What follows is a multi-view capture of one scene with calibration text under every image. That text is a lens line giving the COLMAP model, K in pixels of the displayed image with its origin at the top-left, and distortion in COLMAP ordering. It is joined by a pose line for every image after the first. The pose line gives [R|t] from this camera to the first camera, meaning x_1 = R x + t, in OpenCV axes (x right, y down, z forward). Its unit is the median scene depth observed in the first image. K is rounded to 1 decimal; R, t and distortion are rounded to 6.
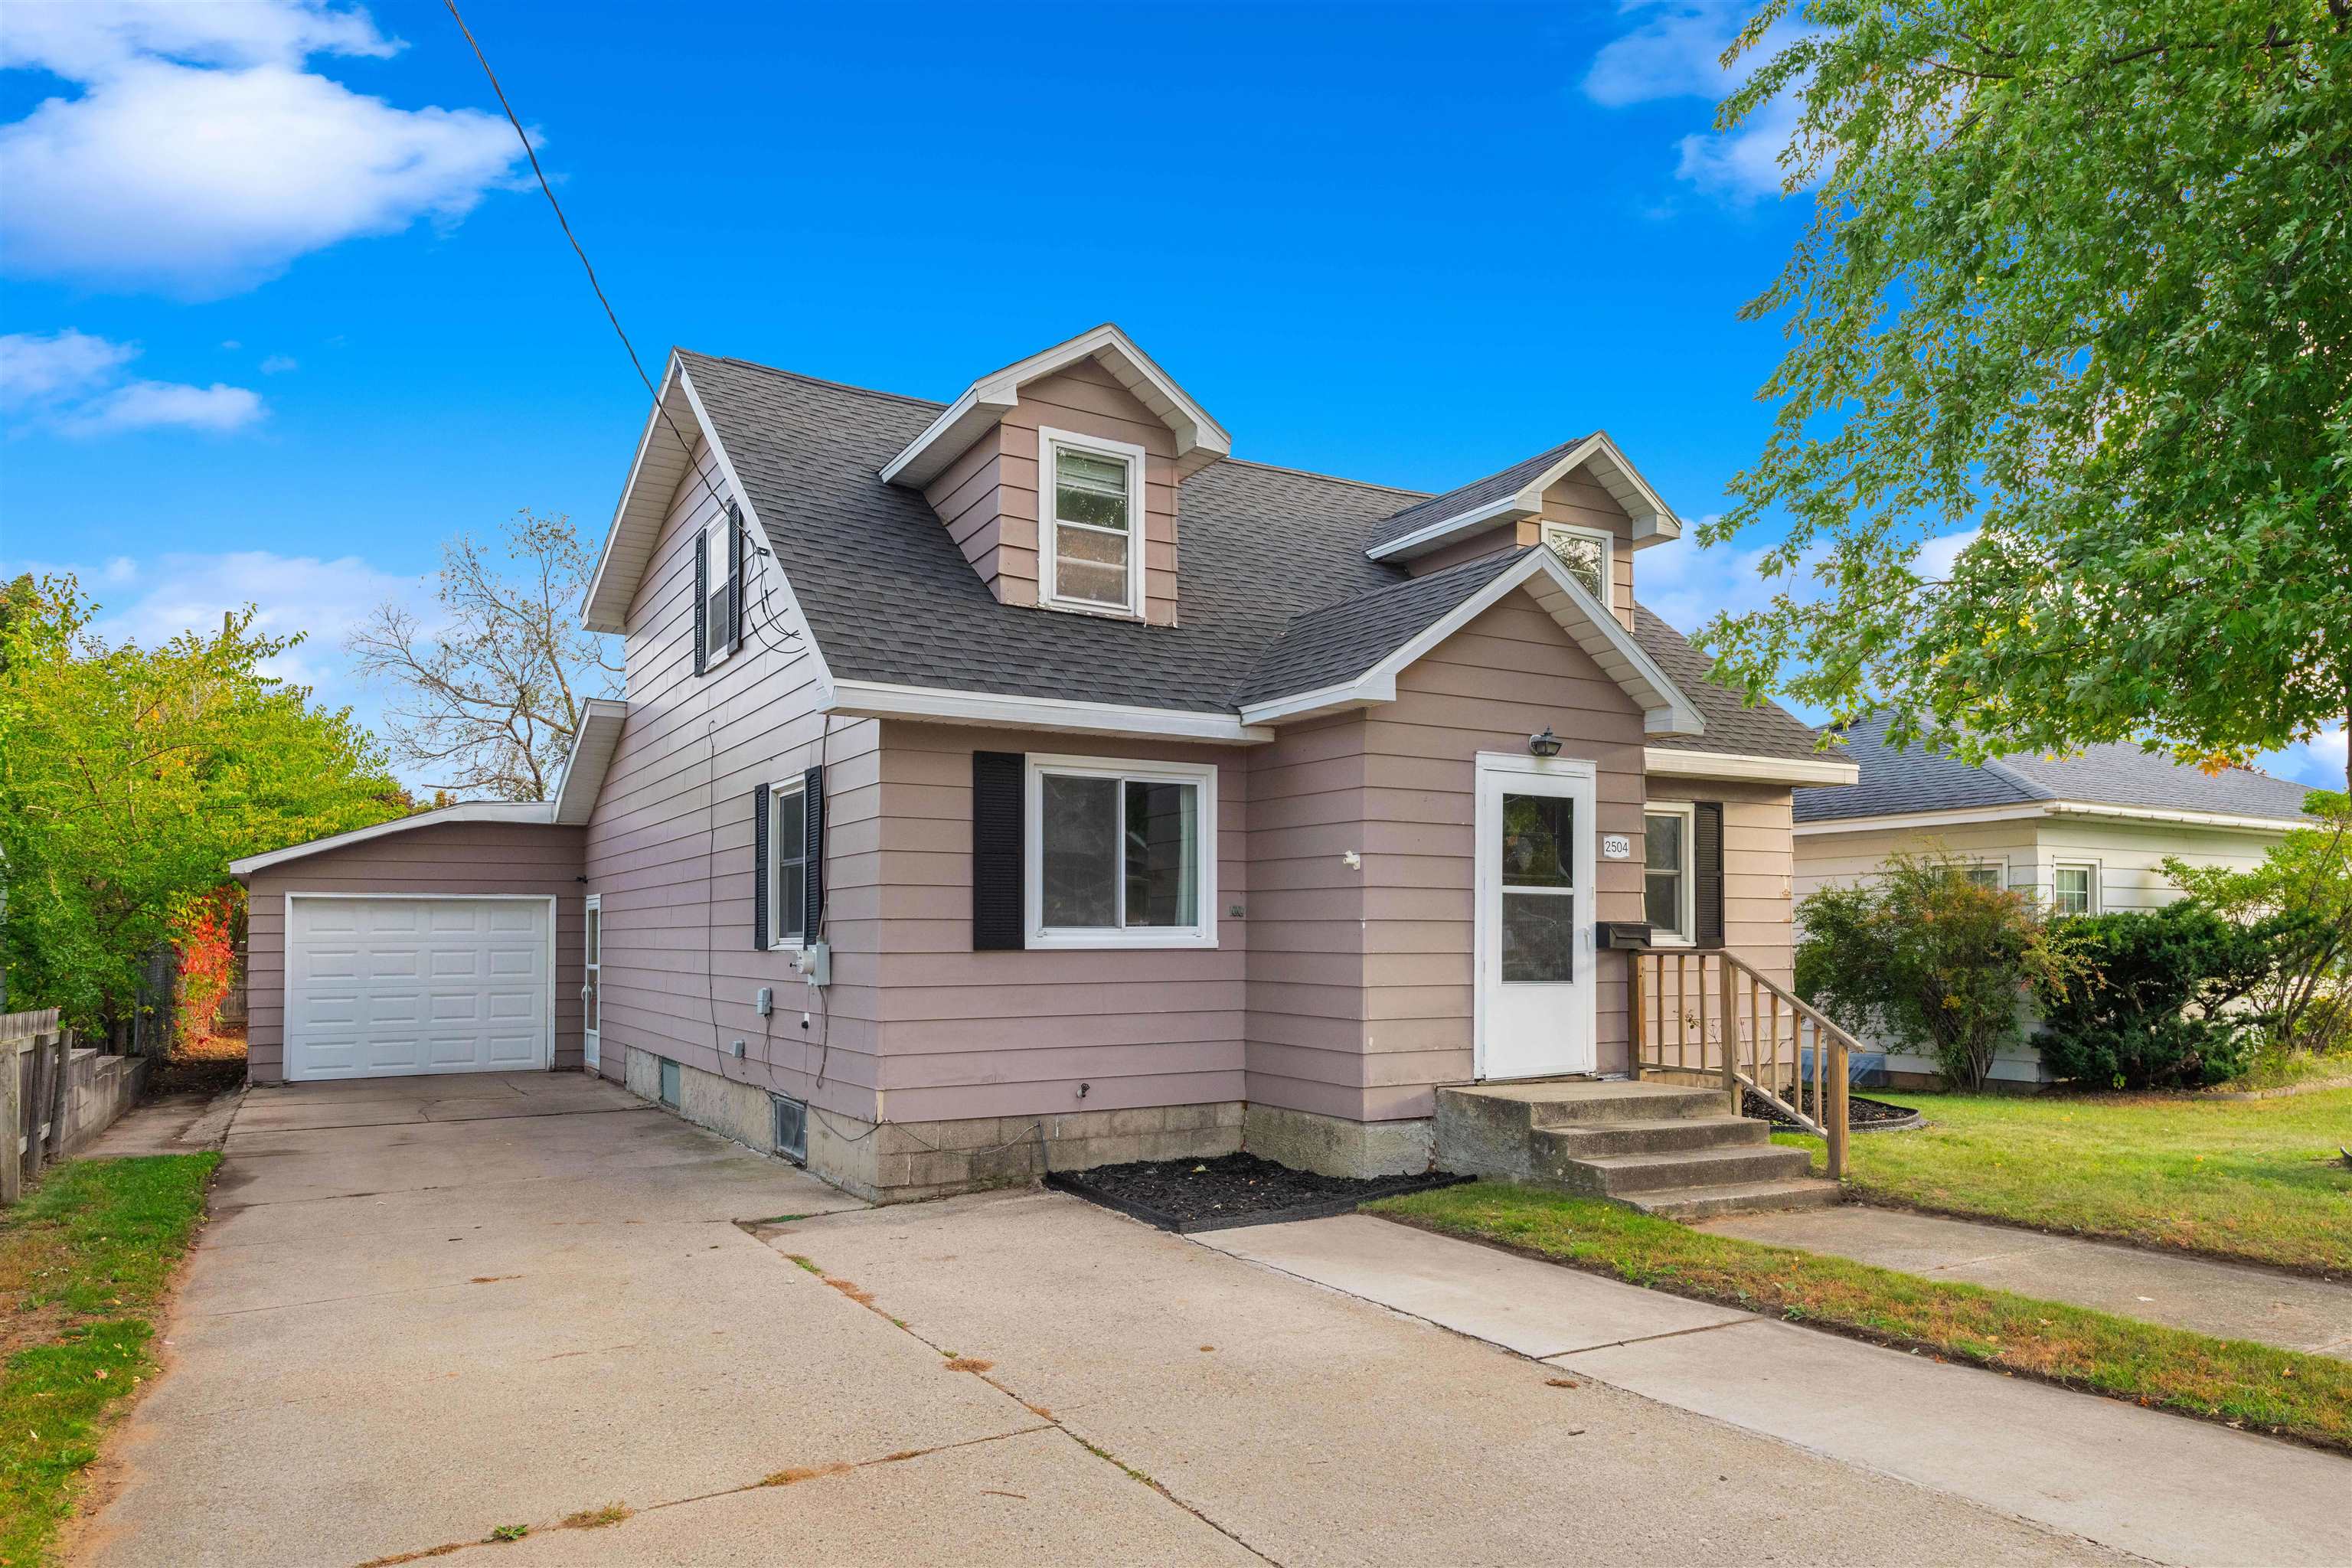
lens RADIAL K [[1508.3, 0, 1183.0], [0, 1508.3, 923.0], [0, 0, 1]] dist [0.006652, -0.040608]
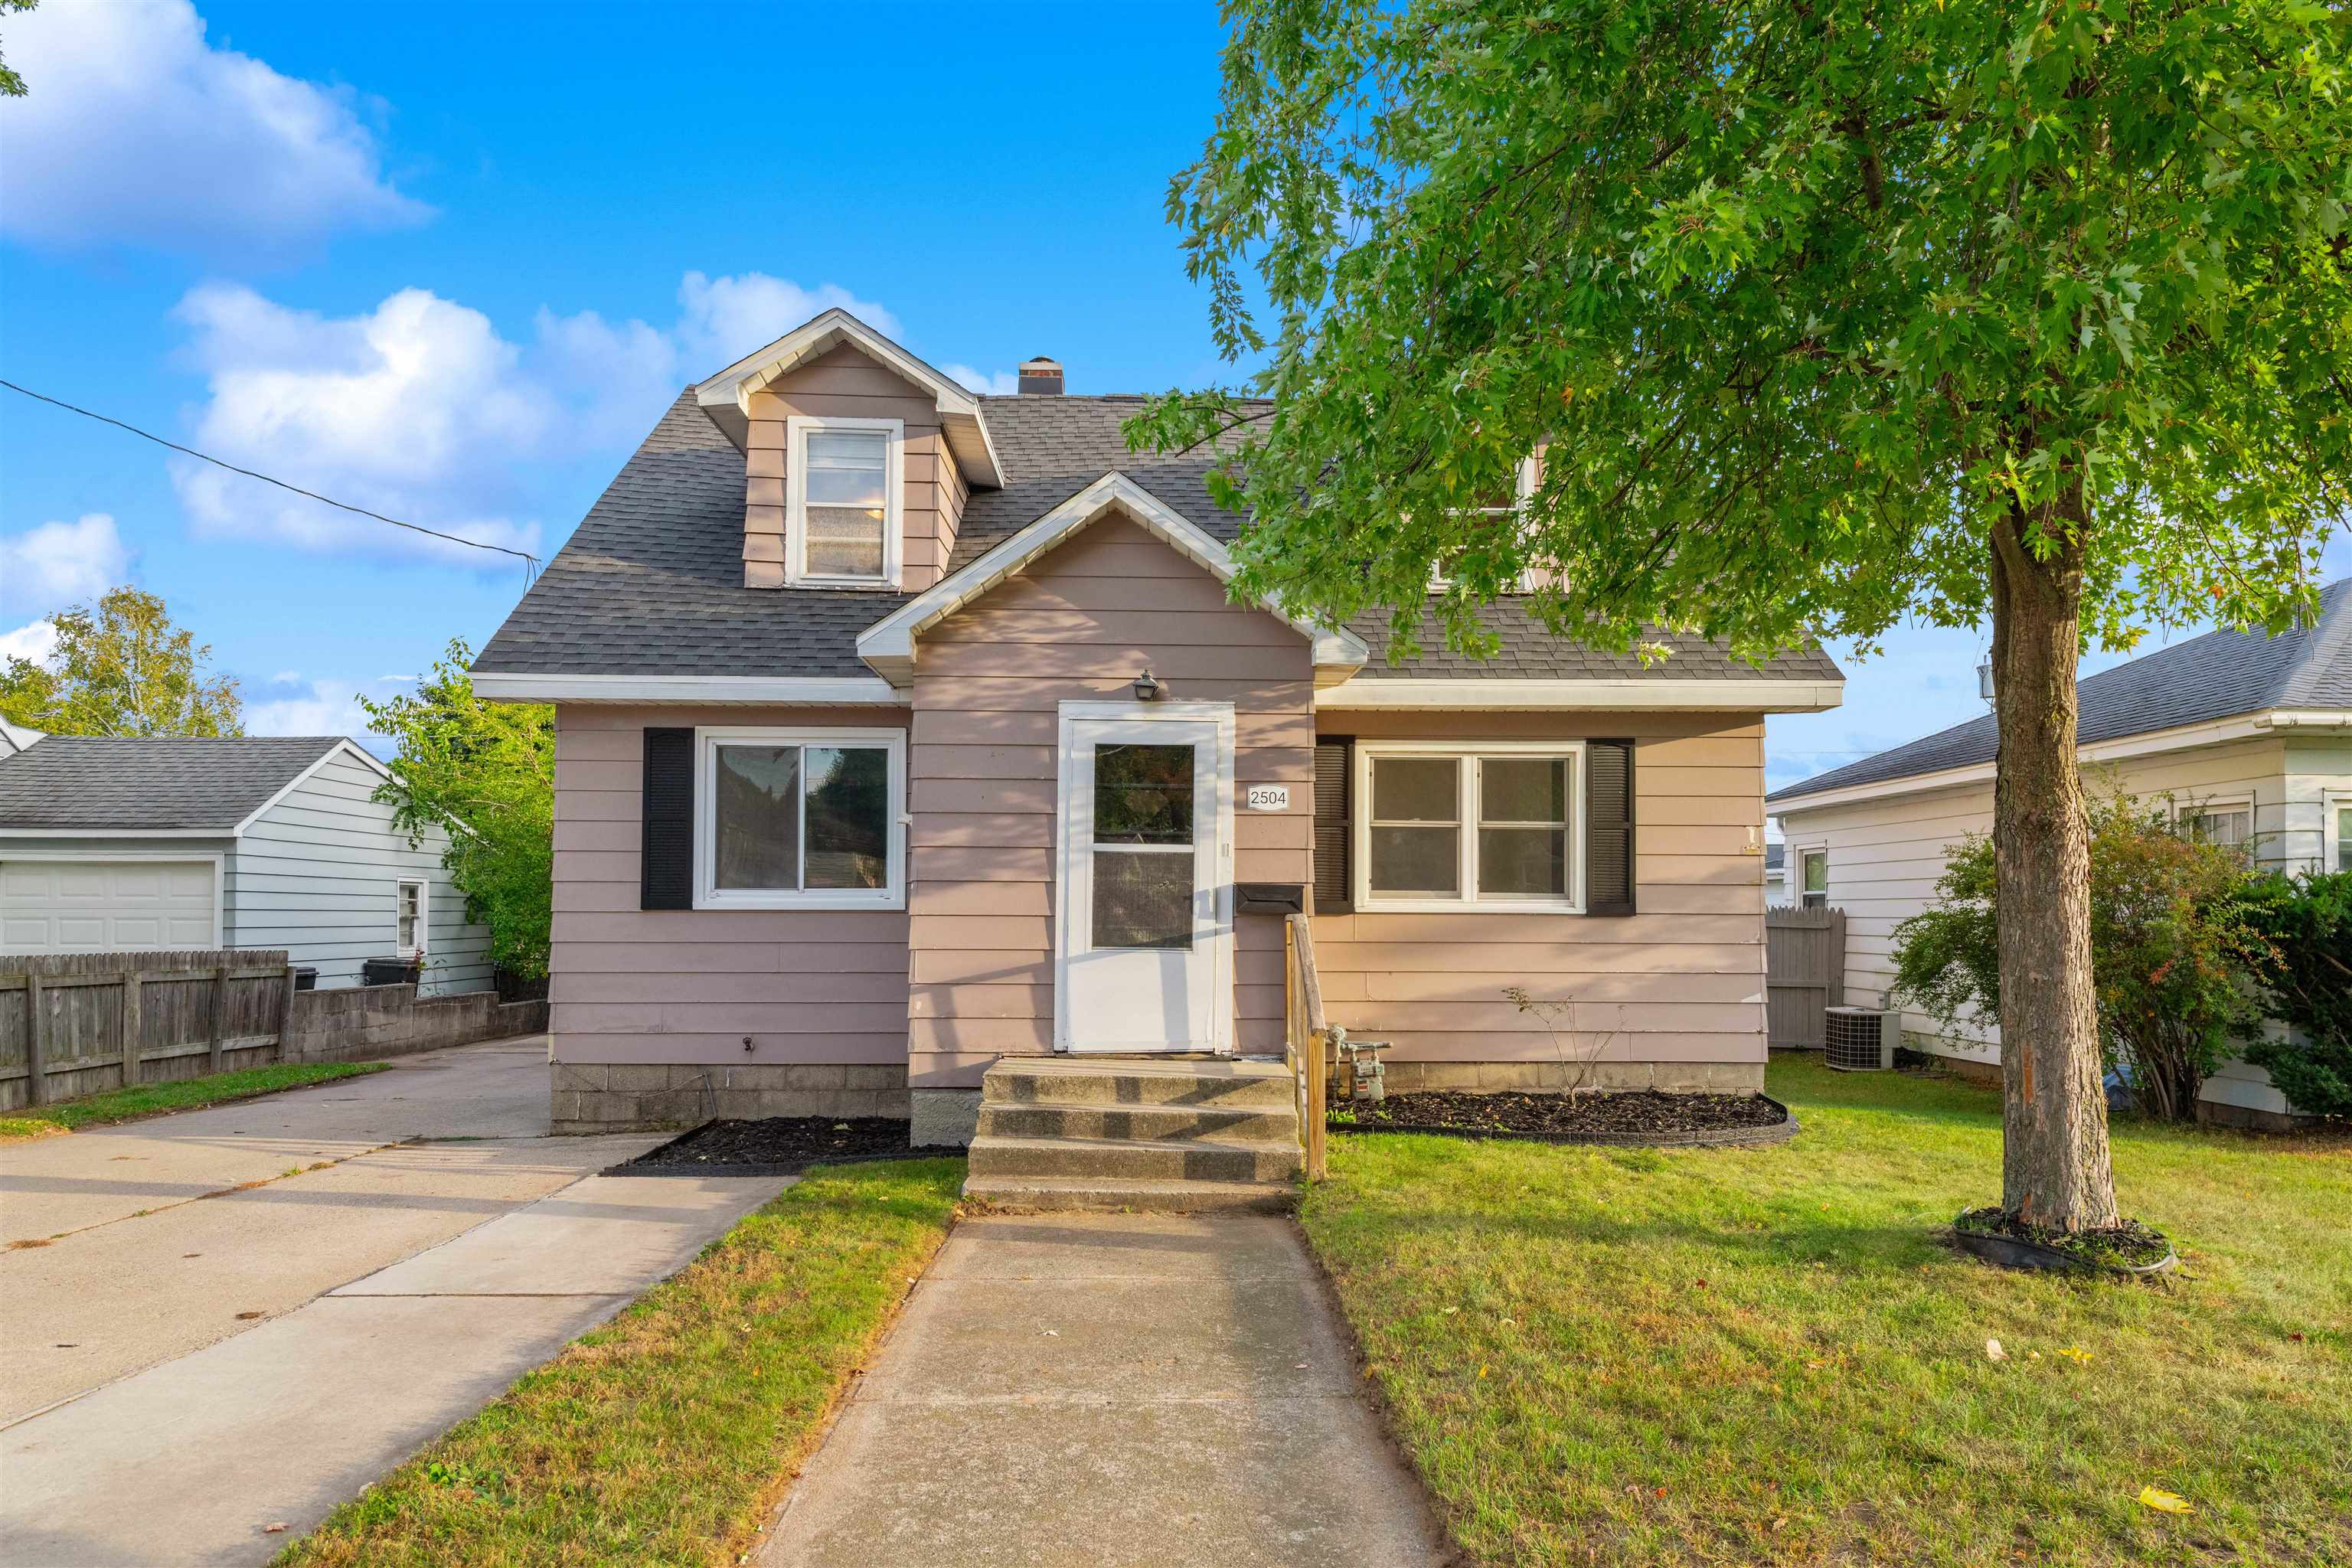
lens RADIAL K [[1554.3, 0, 1173.5], [0, 1554.3, 872.5], [0, 0, 1]] dist [0.006329, 0.001283]
pose [[0.877962, -0.006303, -0.478688, 0.672175], [-0.000607, 0.999898, -0.014280, 0.006236], [0.478729, 0.012828, 0.877869, 0.176440]]
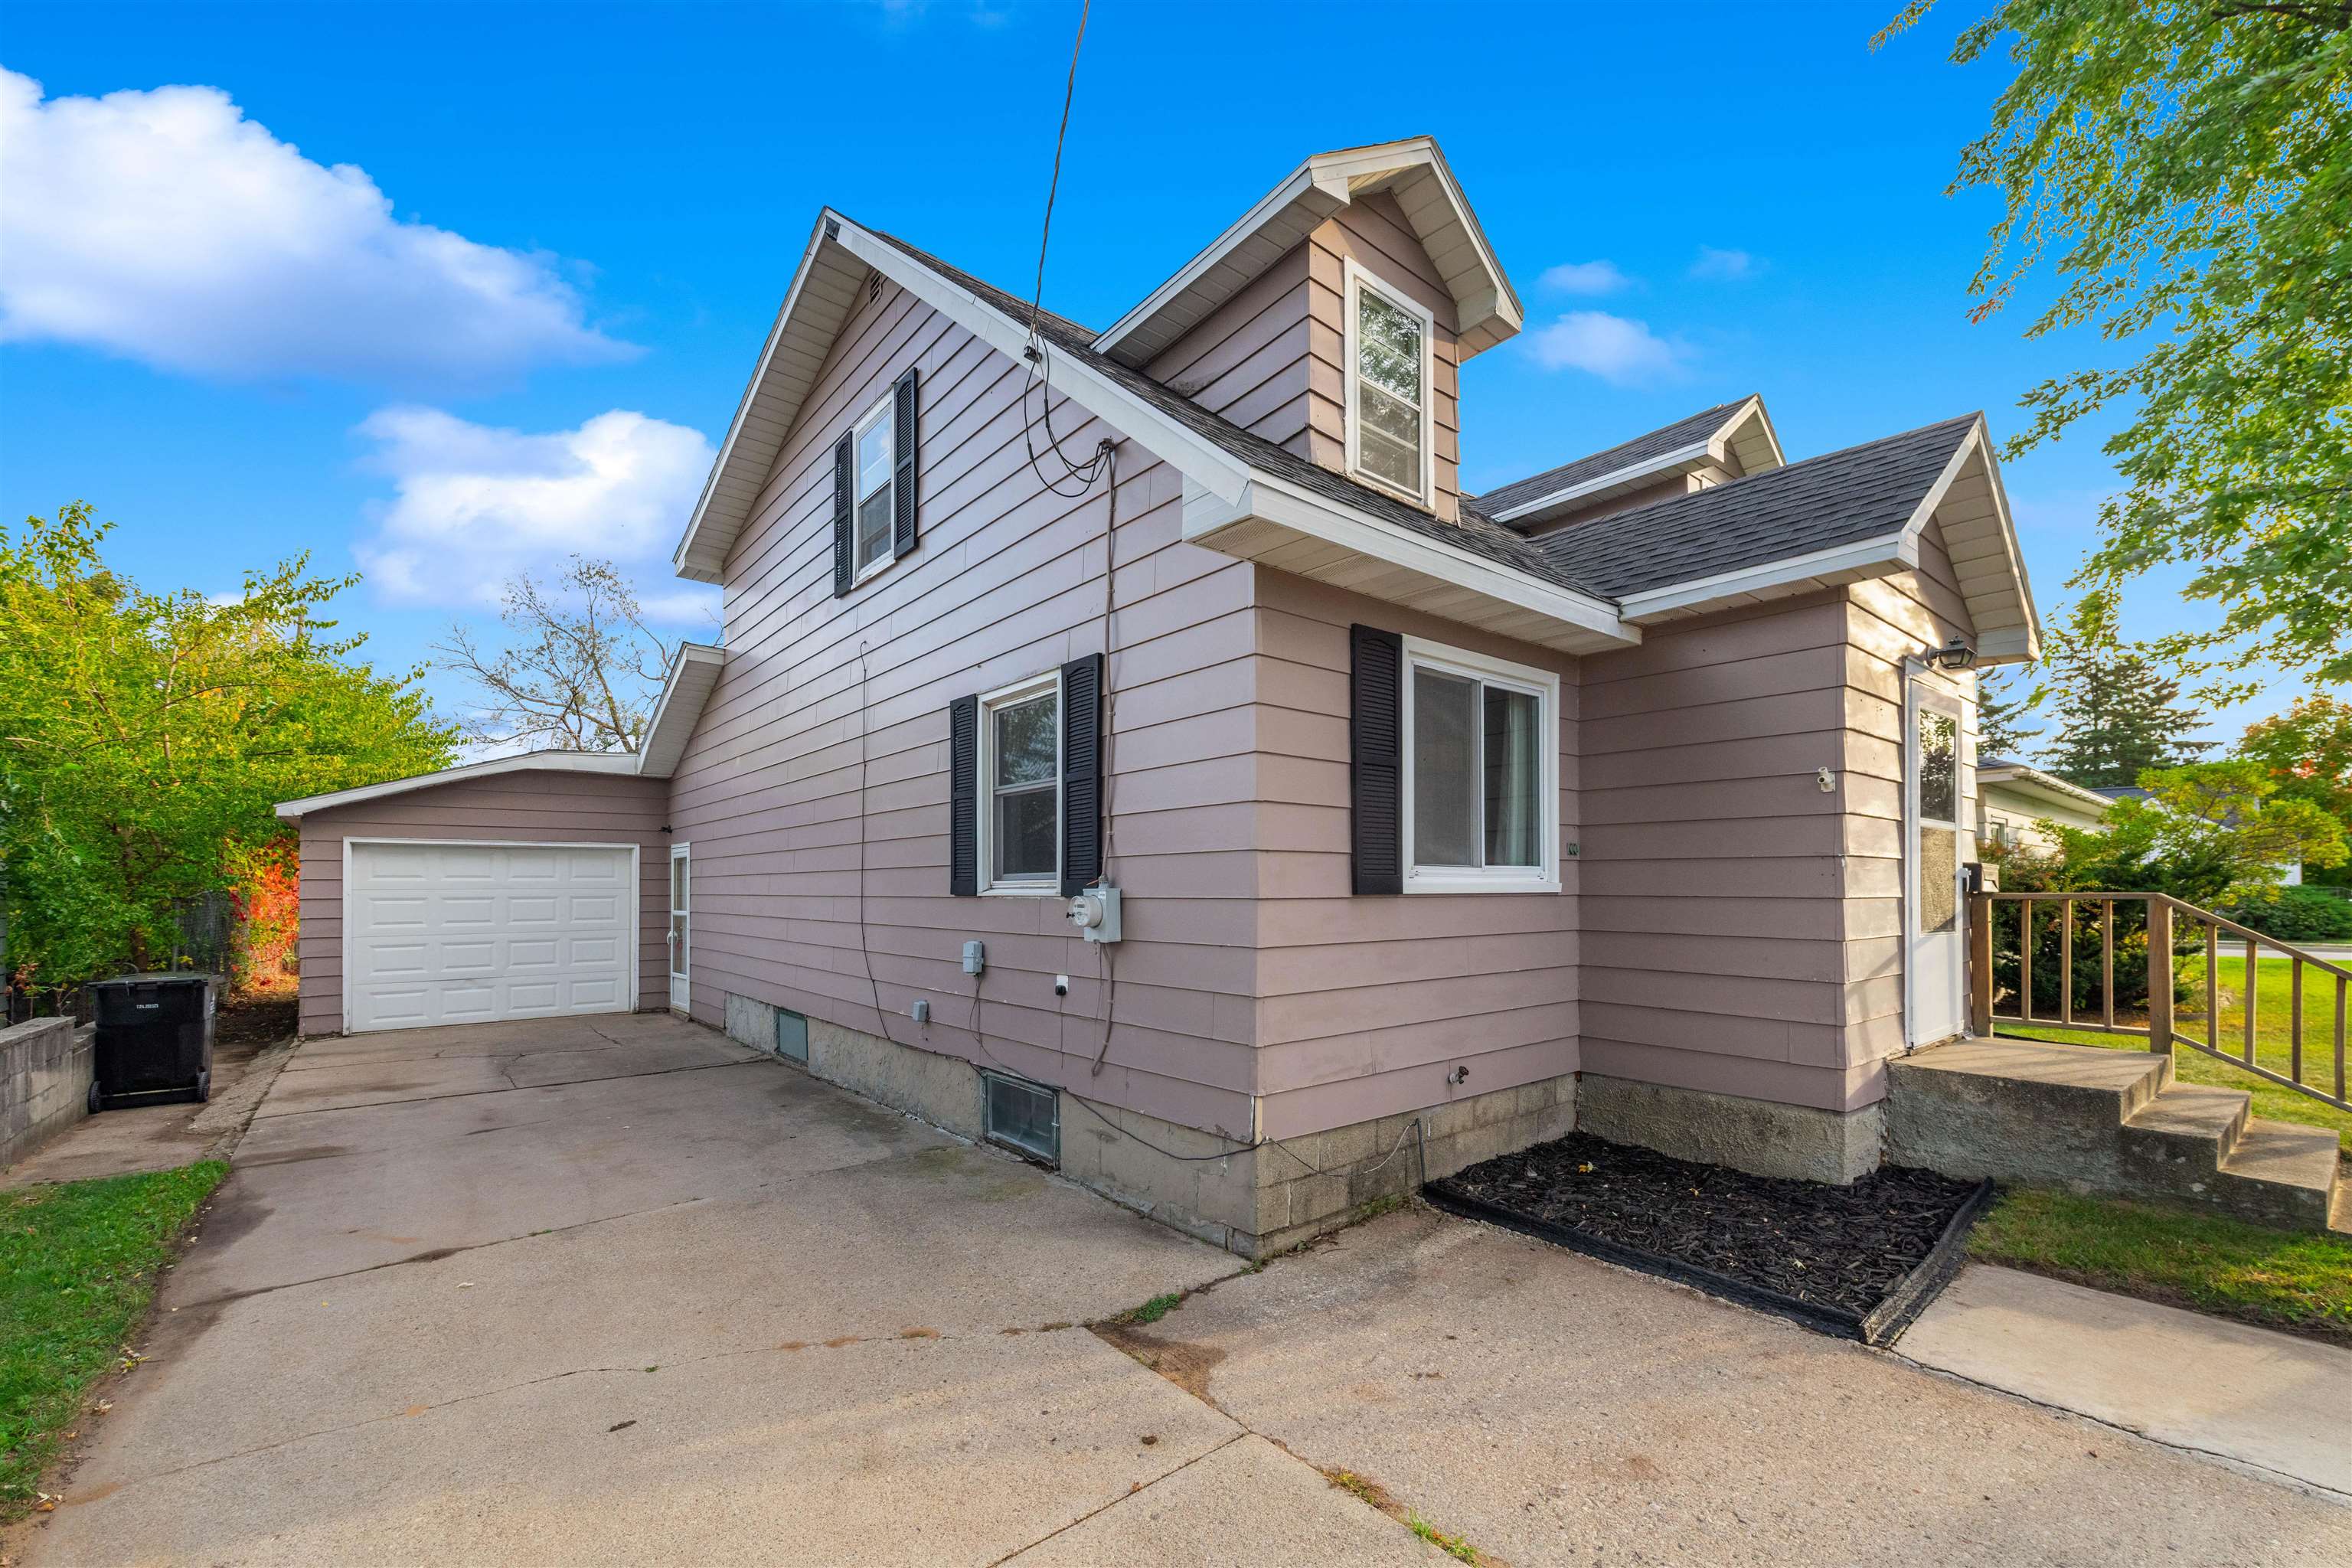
lens RADIAL K [[966.0, 0, 1173.6], [0, 966.0, 886.1], [0, 0, 1]] dist [-0.001171, -0.000178]
pose [[0.988102, 0.000209, 0.153801, -0.270946], [-0.001251, 0.999977, 0.006680, 0.009756], [-0.153796, -0.006793, 0.988079, 0.498949]]
